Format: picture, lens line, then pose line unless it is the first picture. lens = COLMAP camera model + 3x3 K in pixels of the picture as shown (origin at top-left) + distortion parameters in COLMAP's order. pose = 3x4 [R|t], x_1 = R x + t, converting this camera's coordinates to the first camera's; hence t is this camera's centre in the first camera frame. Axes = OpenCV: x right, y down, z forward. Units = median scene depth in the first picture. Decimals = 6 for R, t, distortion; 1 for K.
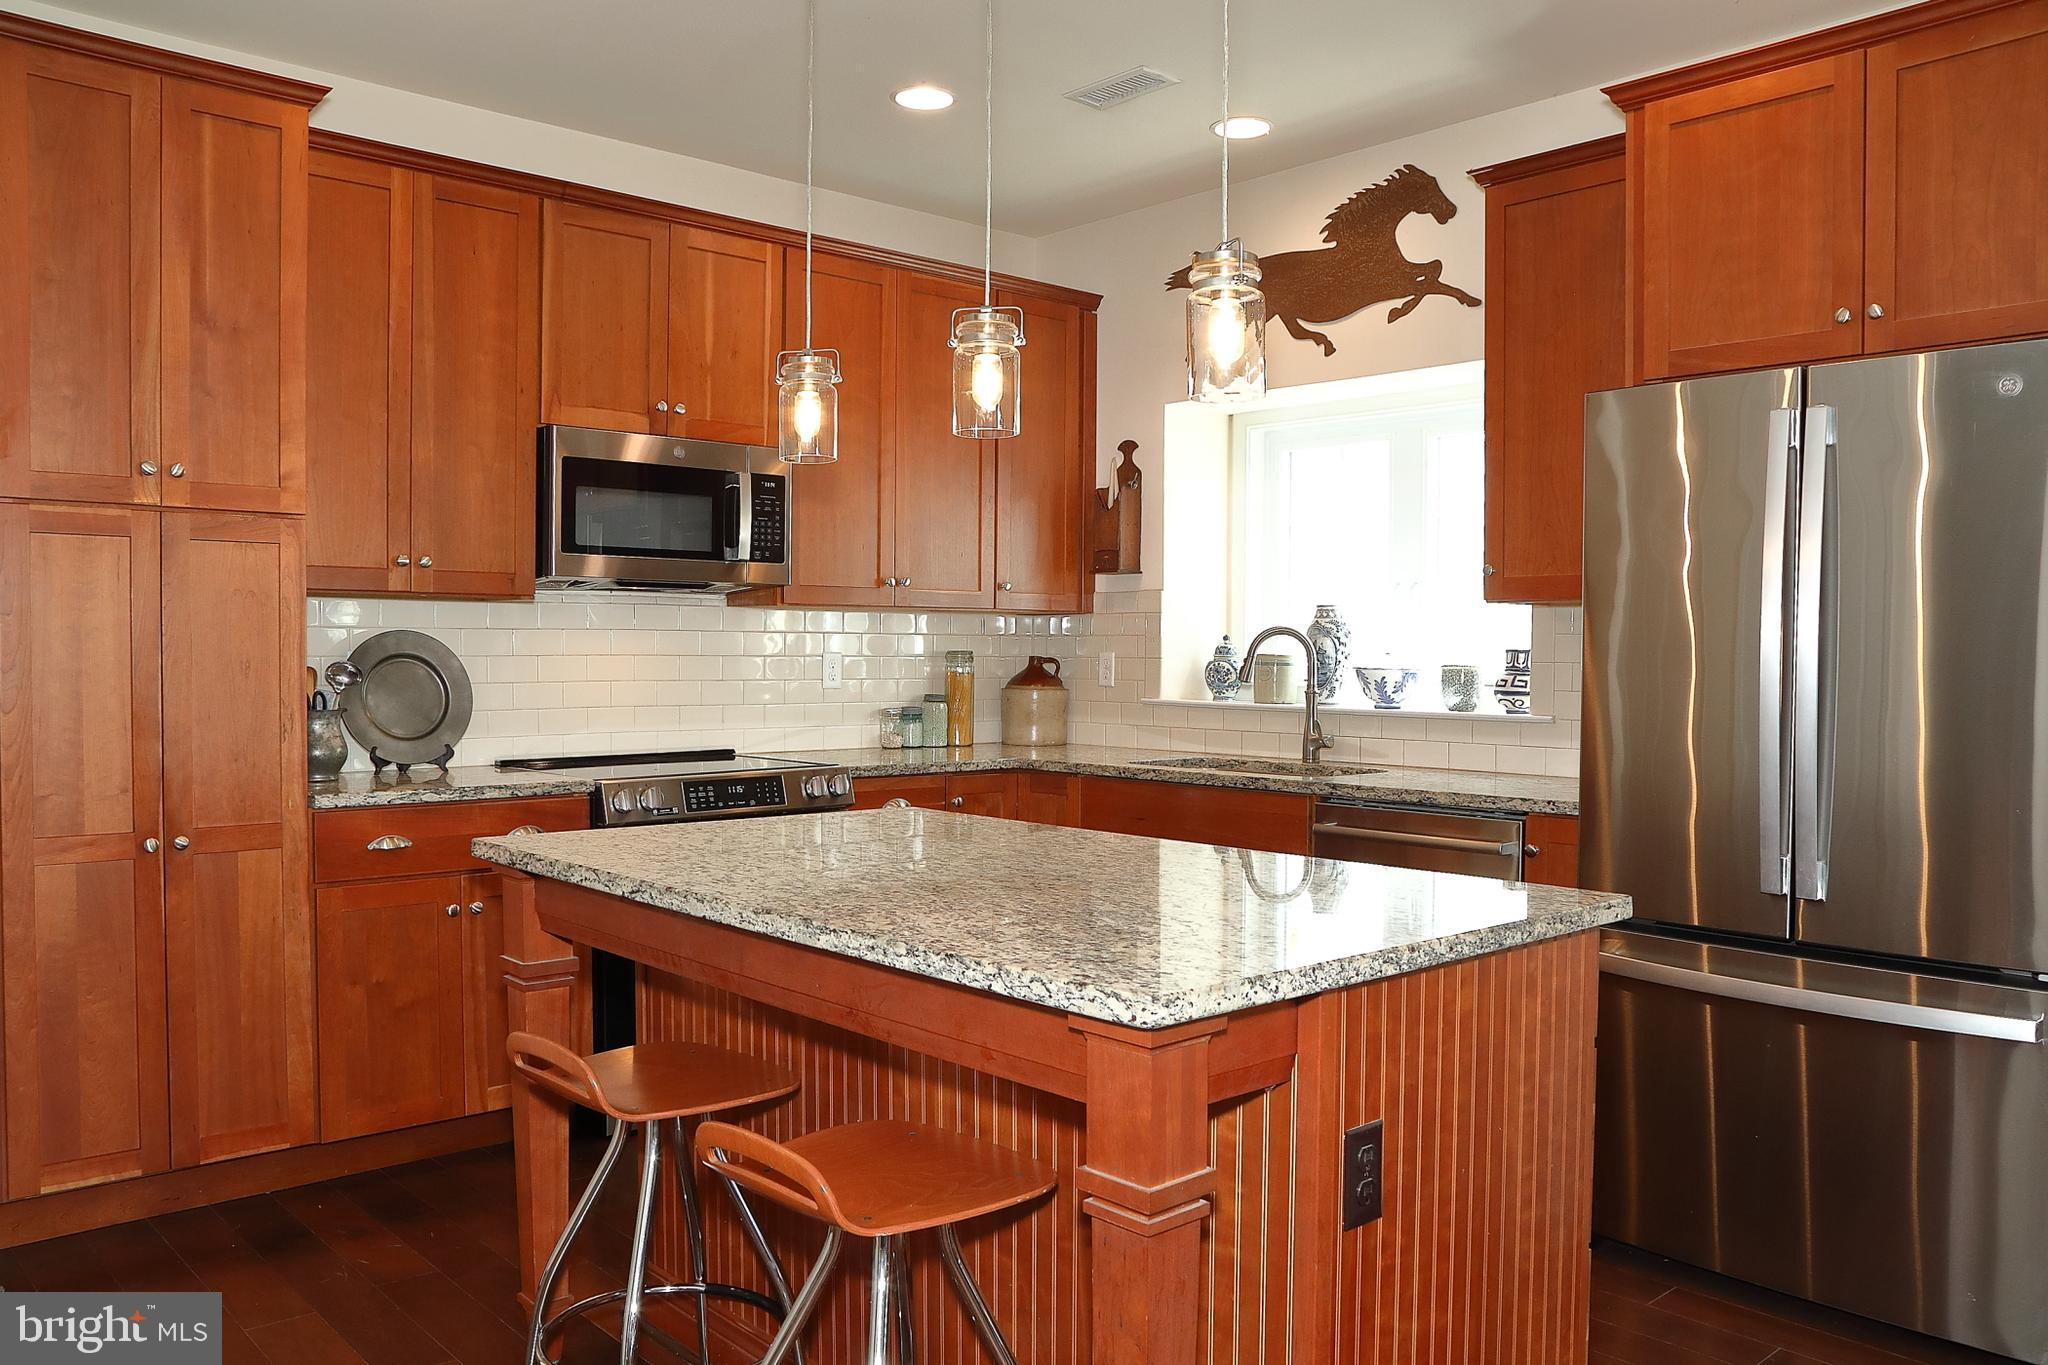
lens RADIAL K [[1611.4, 0, 1134.4], [0, 1611.4, 687.7], [0, 0, 1]] dist [-0.090390, 0.001457]
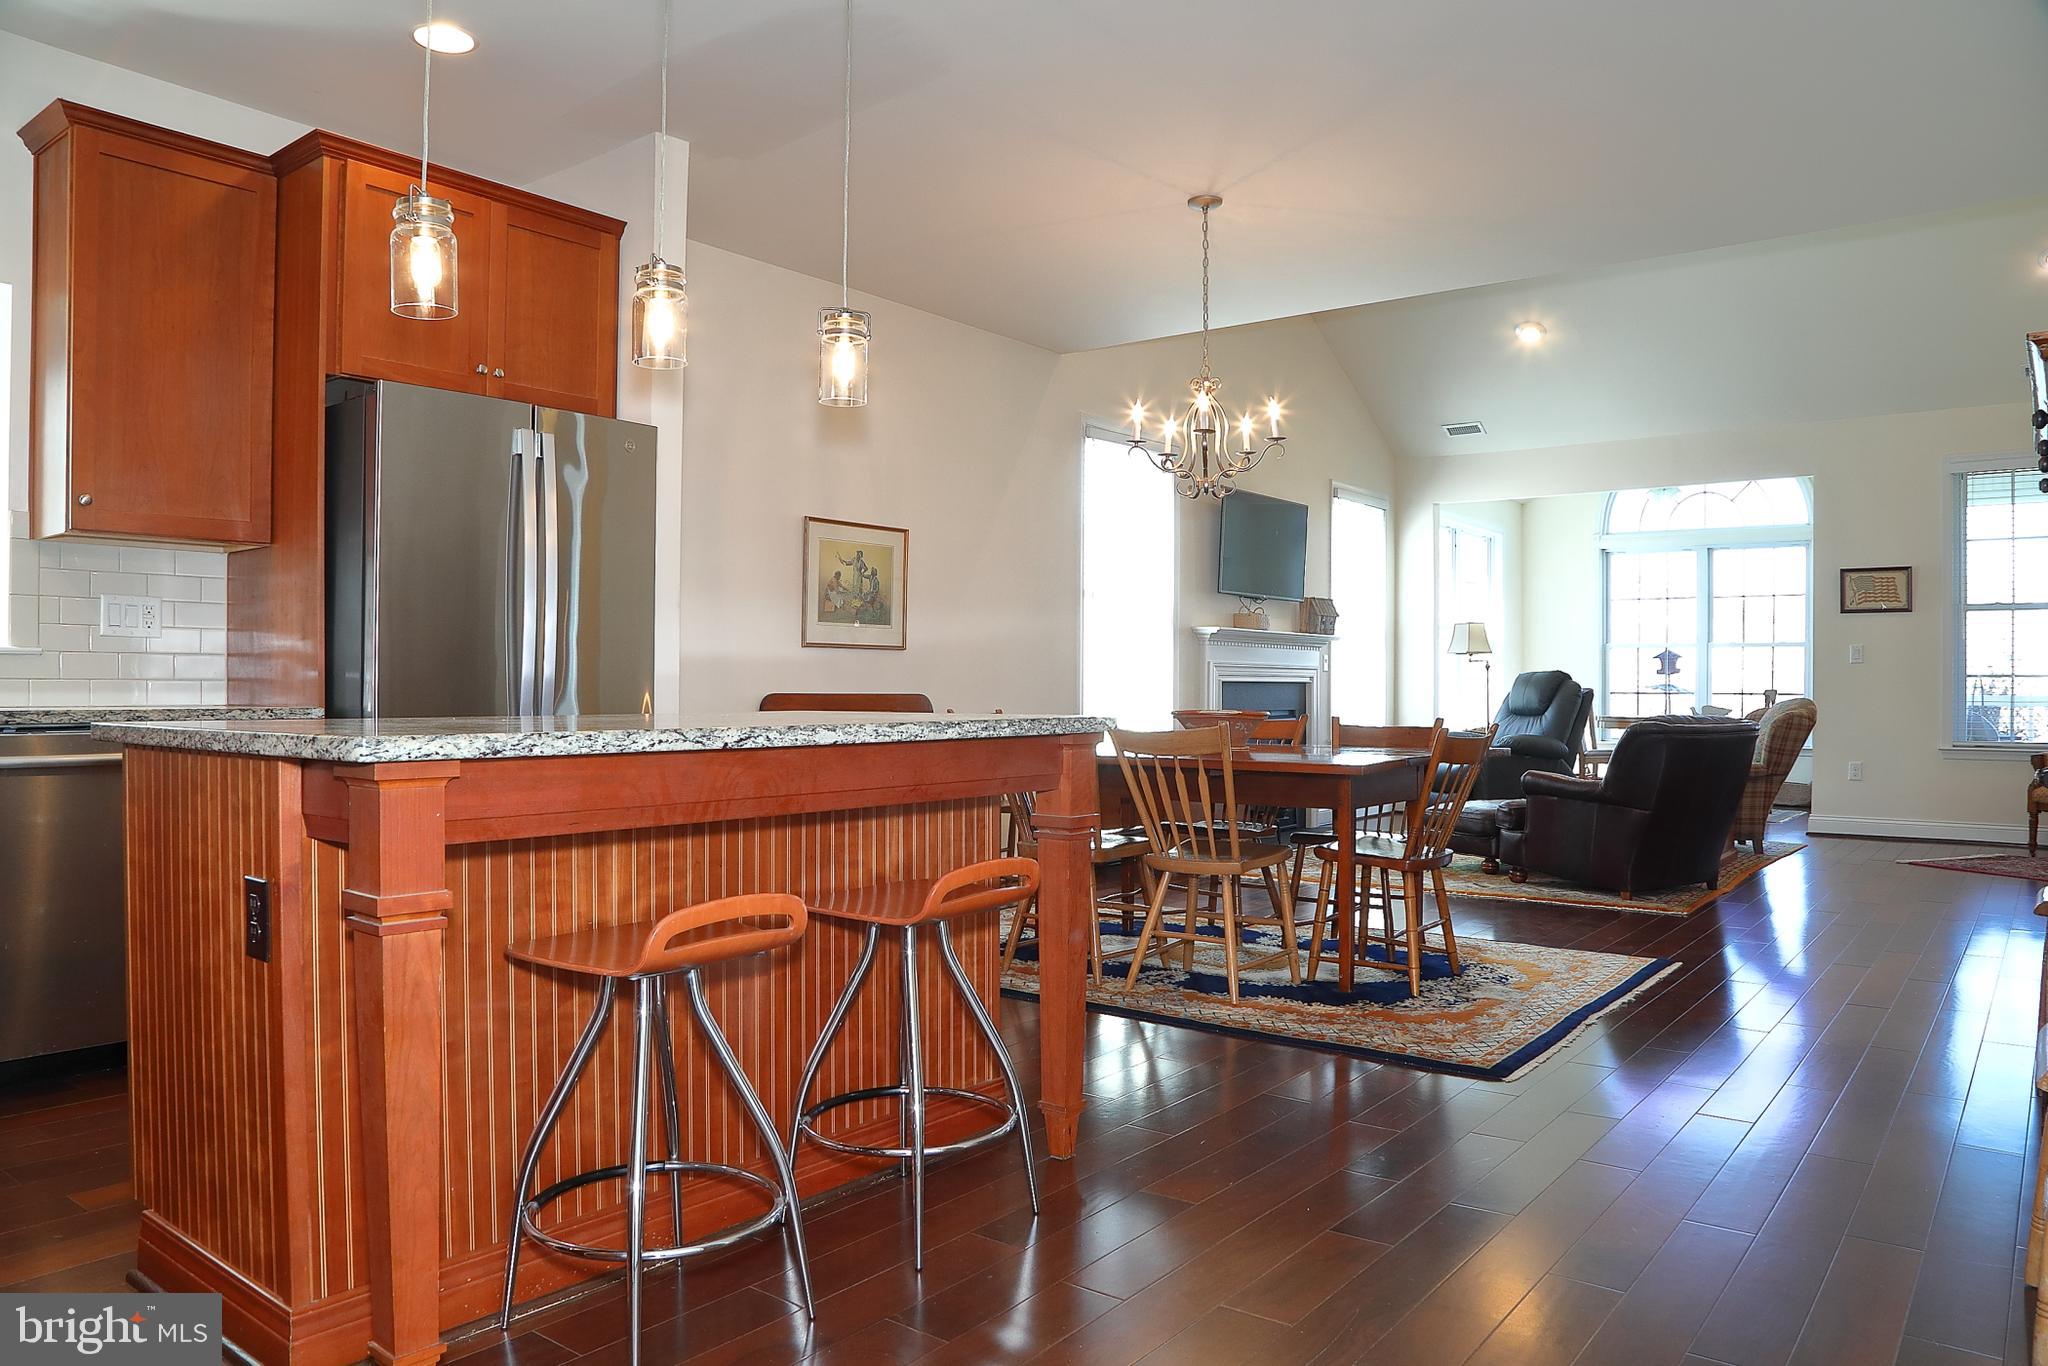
lens RADIAL K [[1388.6, 0, 1024.0], [0, 1388.6, 683.0], [0, 0, 1]] dist [-0.116990, 0.056969]
pose [[-0.147433, -0.009161, 0.989030, -0.628242], [0.016450, 0.999796, 0.011713, 0.040751], [-0.988935, 0.017996, -0.147252, 0.472049]]
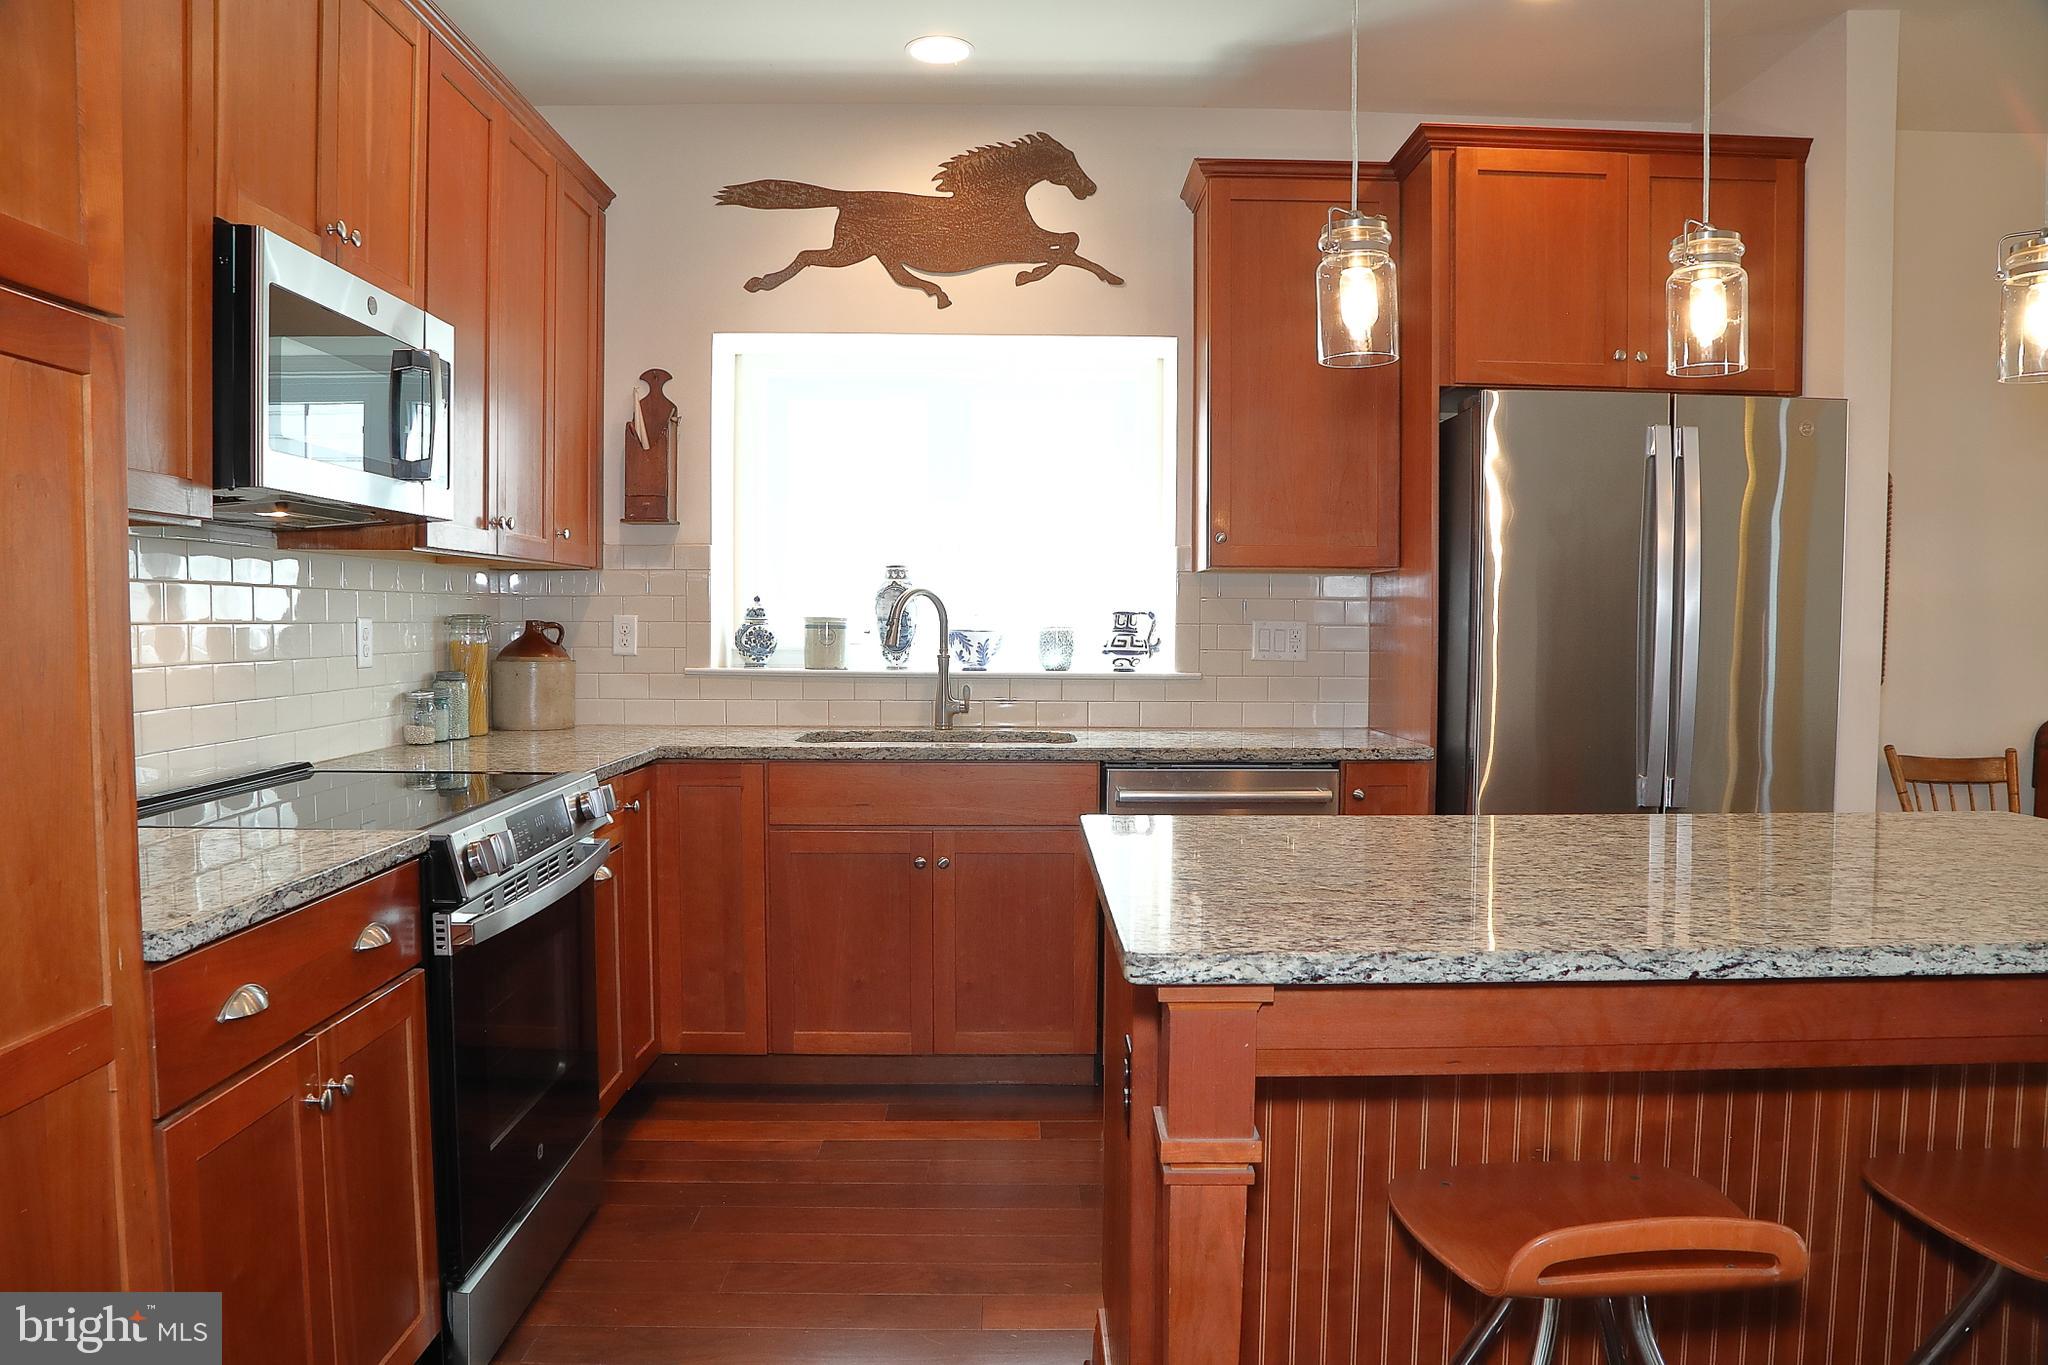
lens RADIAL K [[1388.6, 0, 1024.0], [0, 1388.6, 682.5], [0, 0, 1]] dist [-0.116990, 0.056969]
pose [[0.683469, -0.039371, 0.728917, -0.478679], [0.015766, 0.999108, 0.039183, -0.013665], [-0.729810, -0.015288, 0.683479, 0.408142]]
